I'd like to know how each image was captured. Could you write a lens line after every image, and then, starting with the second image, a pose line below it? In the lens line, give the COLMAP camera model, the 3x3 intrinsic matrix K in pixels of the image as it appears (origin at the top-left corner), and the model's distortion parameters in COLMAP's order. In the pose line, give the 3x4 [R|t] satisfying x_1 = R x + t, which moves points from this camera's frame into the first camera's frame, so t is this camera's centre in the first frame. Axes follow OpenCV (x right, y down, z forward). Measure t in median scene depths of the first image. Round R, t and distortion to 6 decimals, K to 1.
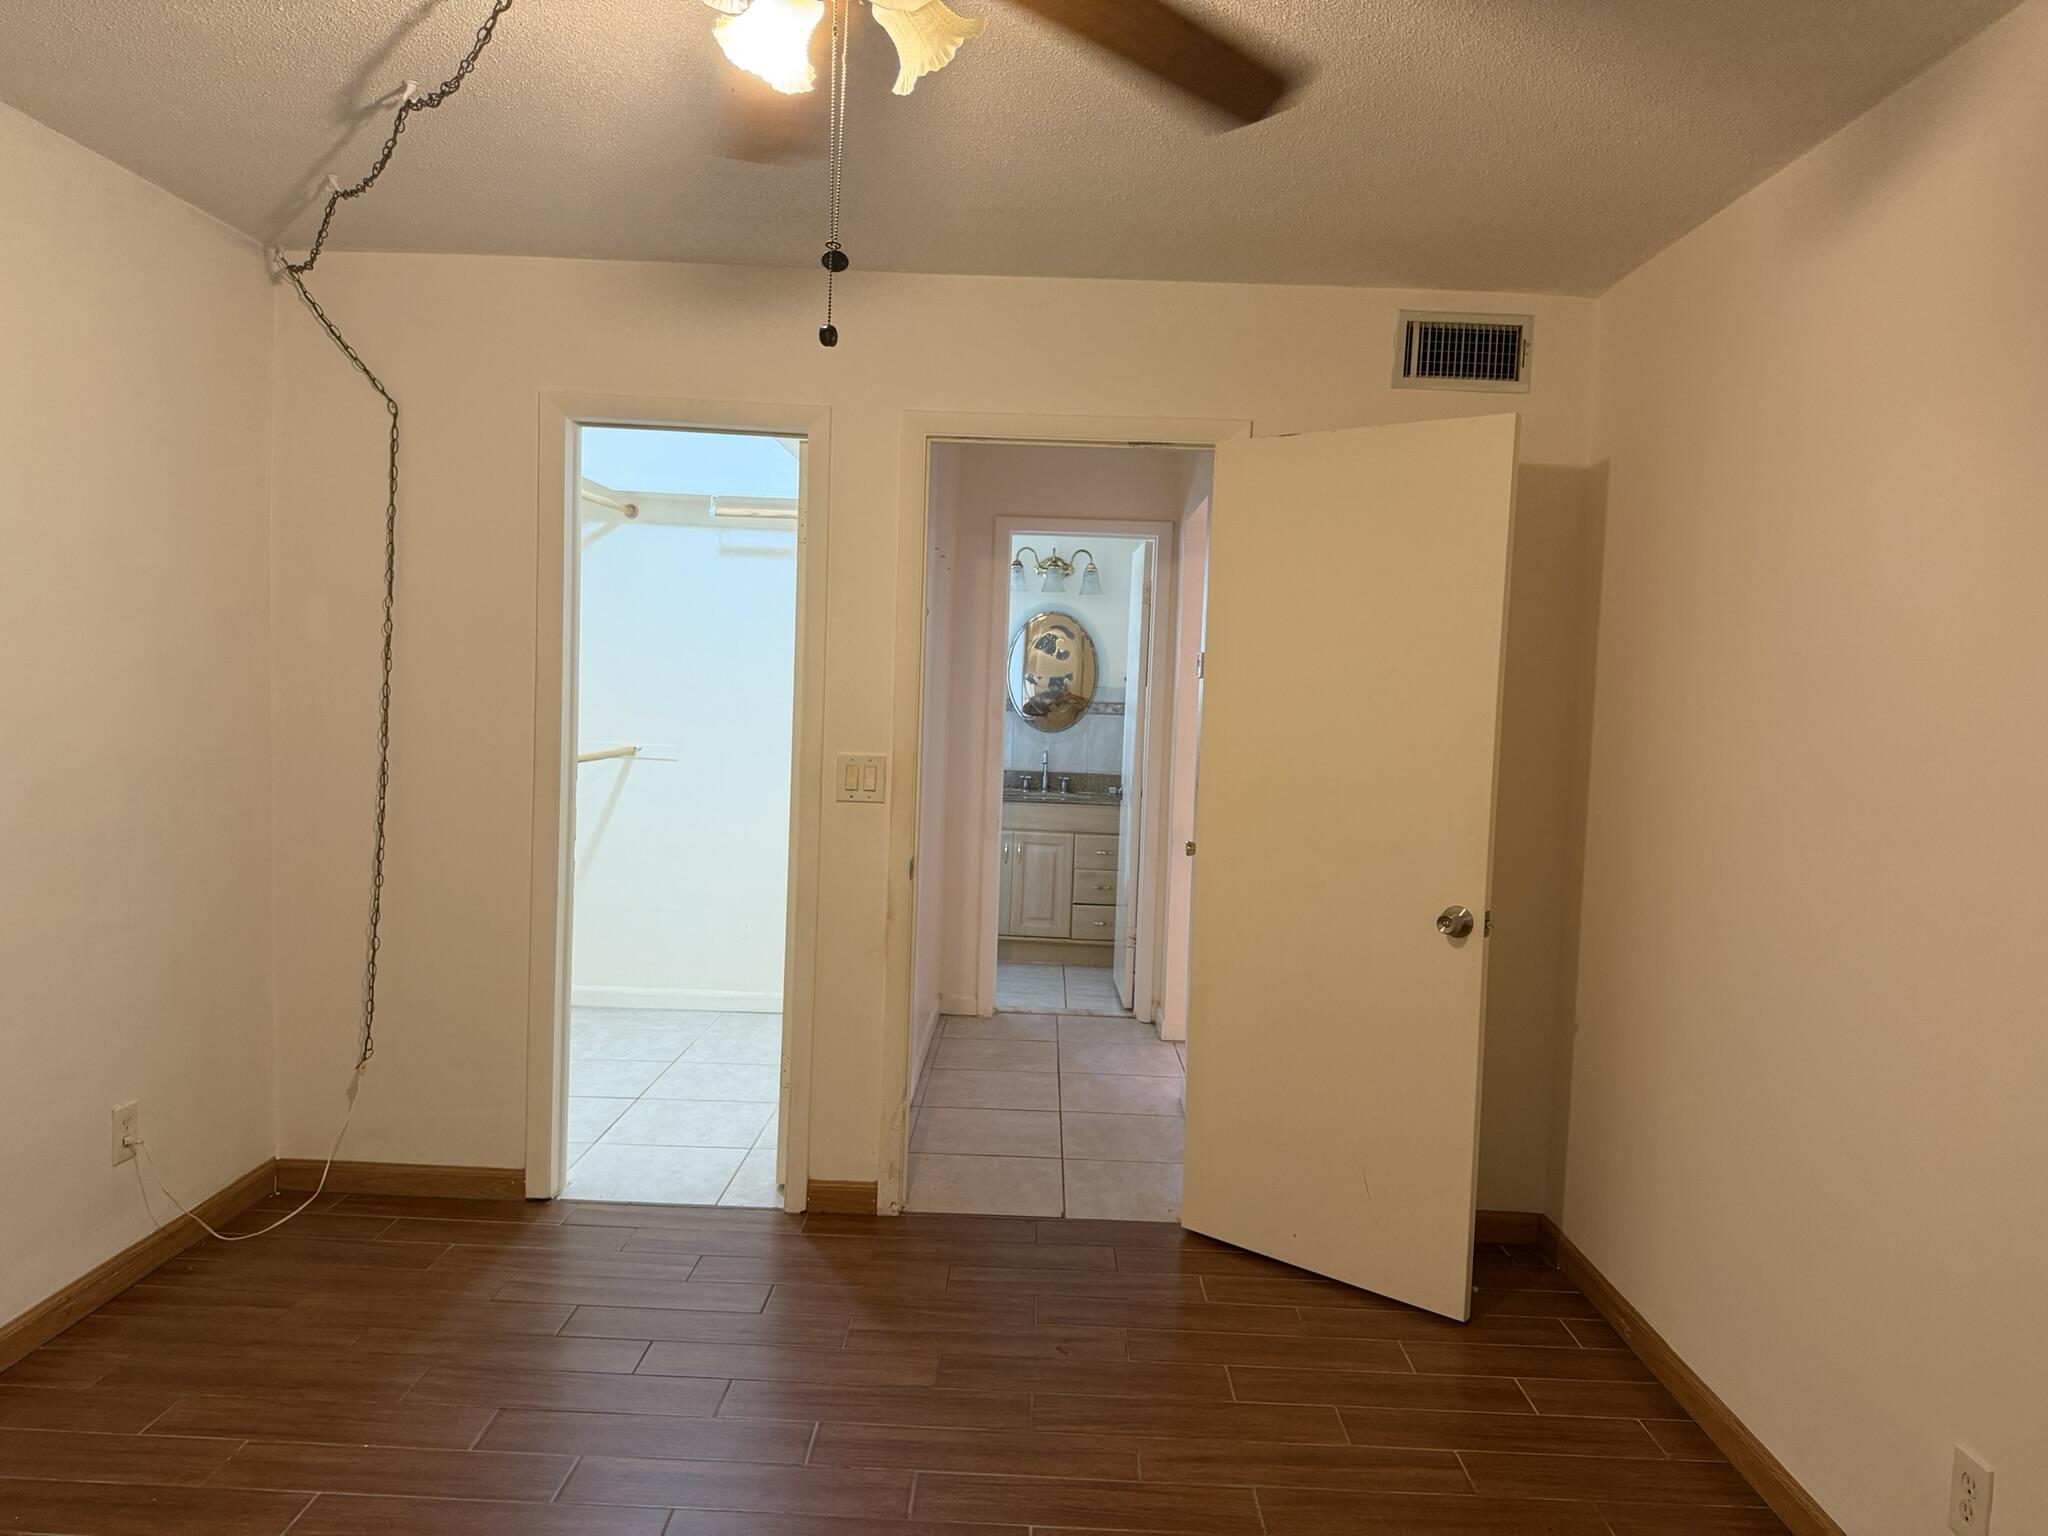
lens RADIAL K [[1441.0, 0, 1023.2], [0, 1441.0, 764.6], [0, 0, 1]] dist [0.044466, -0.011249]
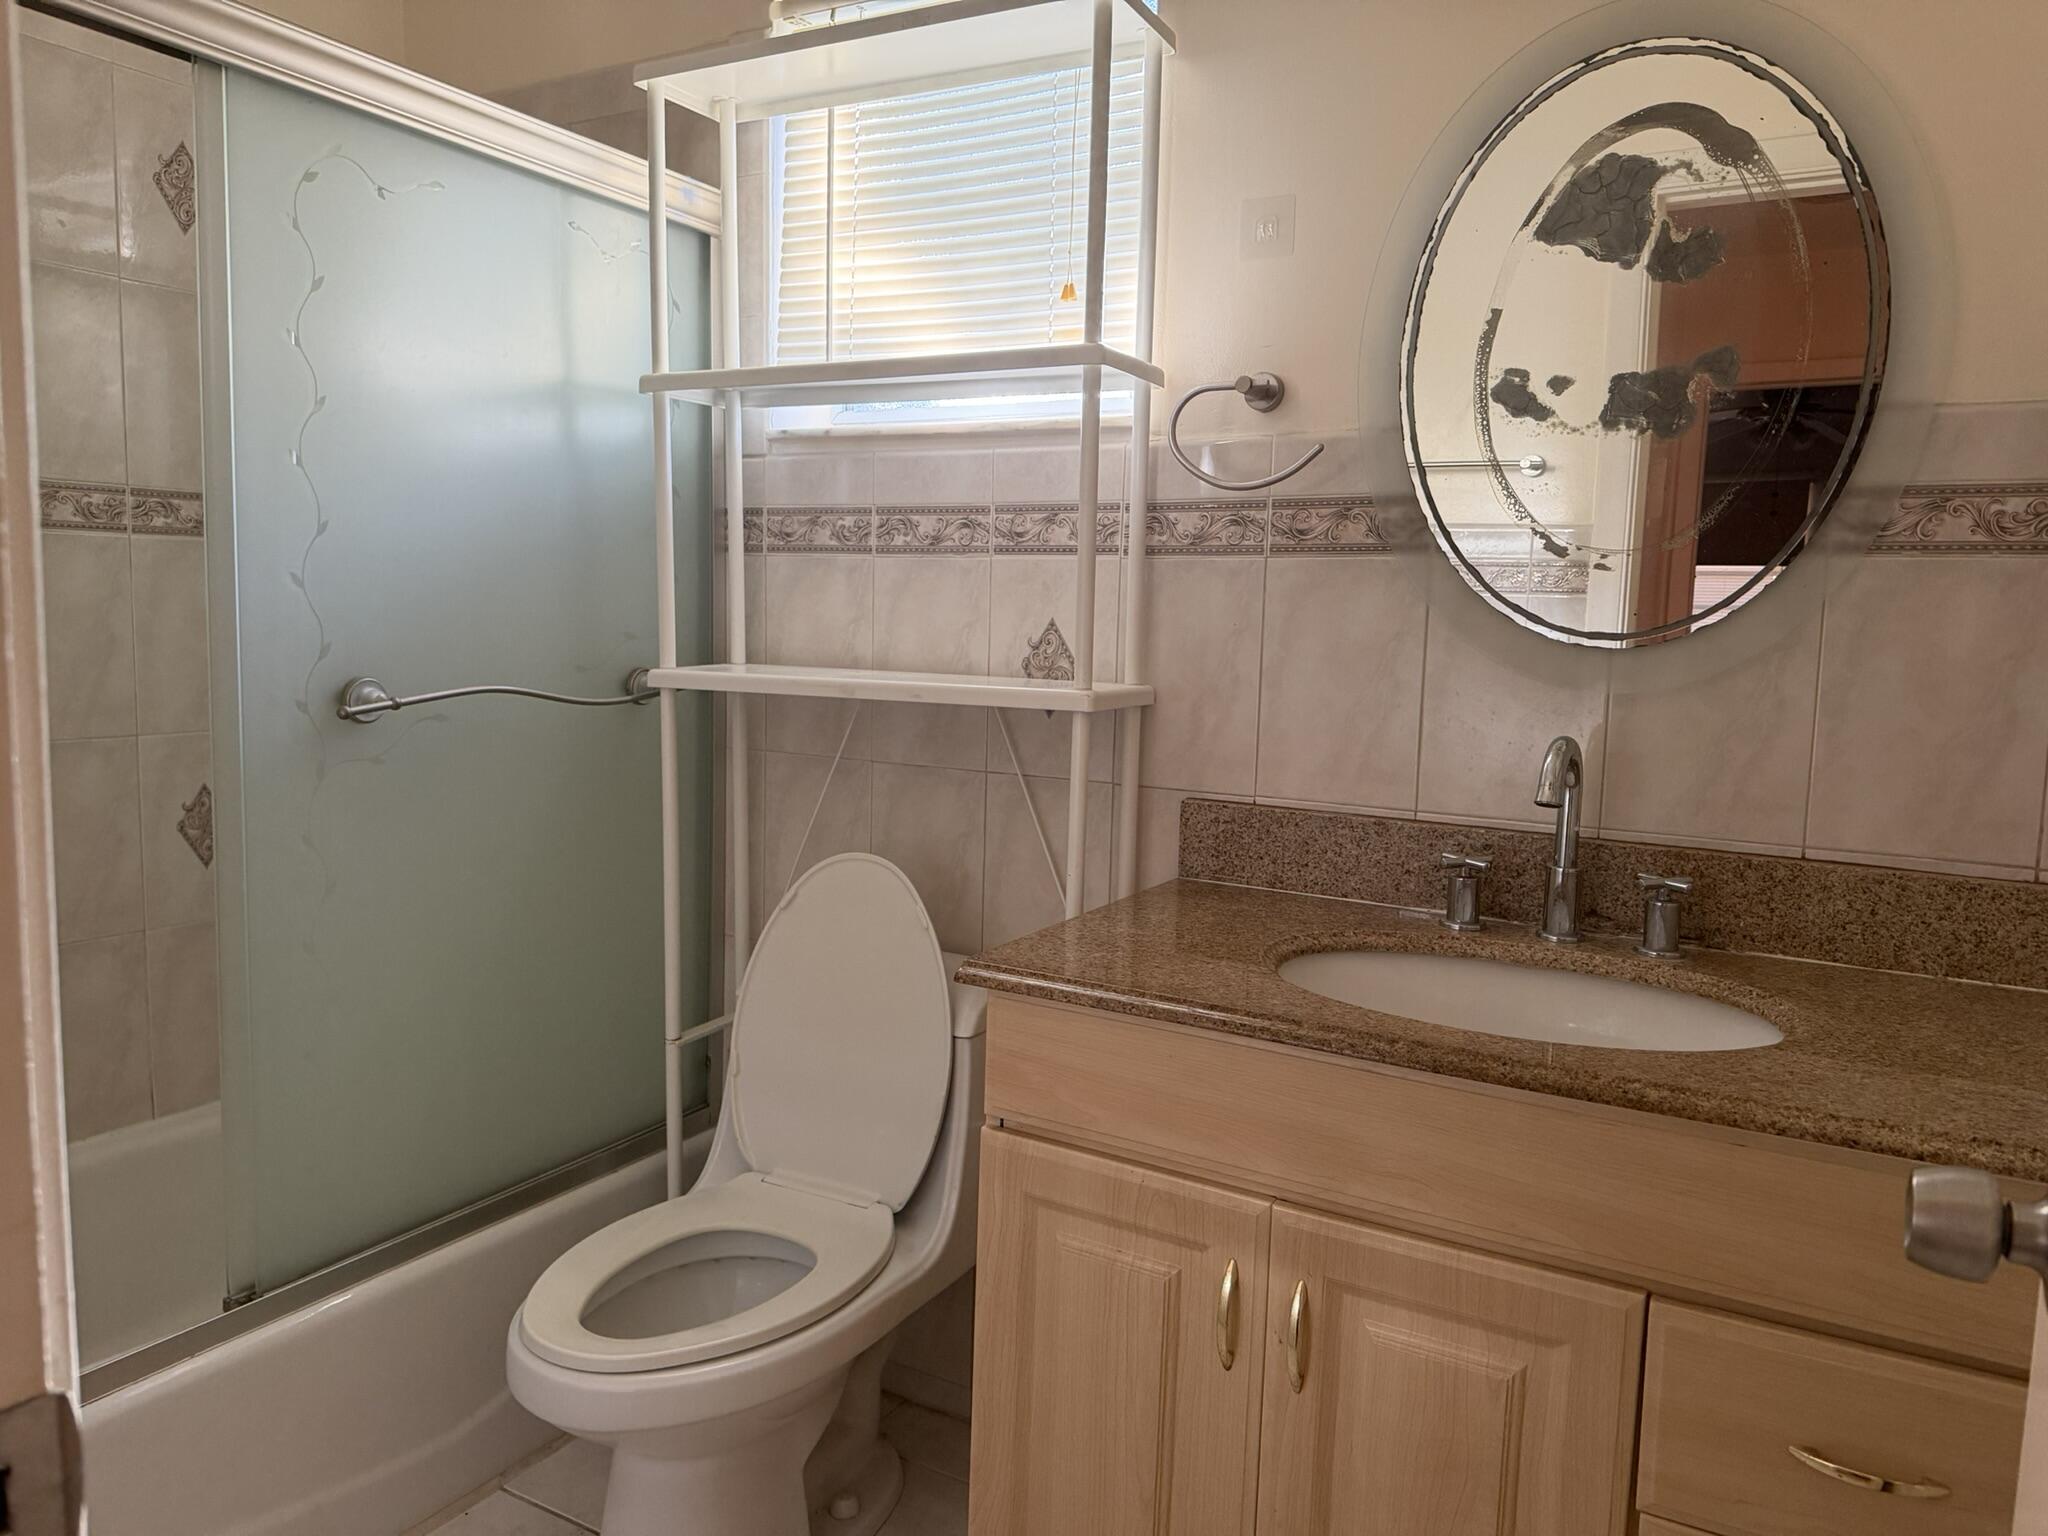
lens RADIAL K [[1441.0, 0, 1031.2], [0, 1441.0, 755.8], [0, 0, 1]] dist [0.044466, -0.011249]
pose [[0.881012, 0.040485, -0.471359, 0.045324], [-0.025018, 0.998925, 0.039037, -0.013188], [0.472432, -0.022599, 0.881077, 0.779727]]
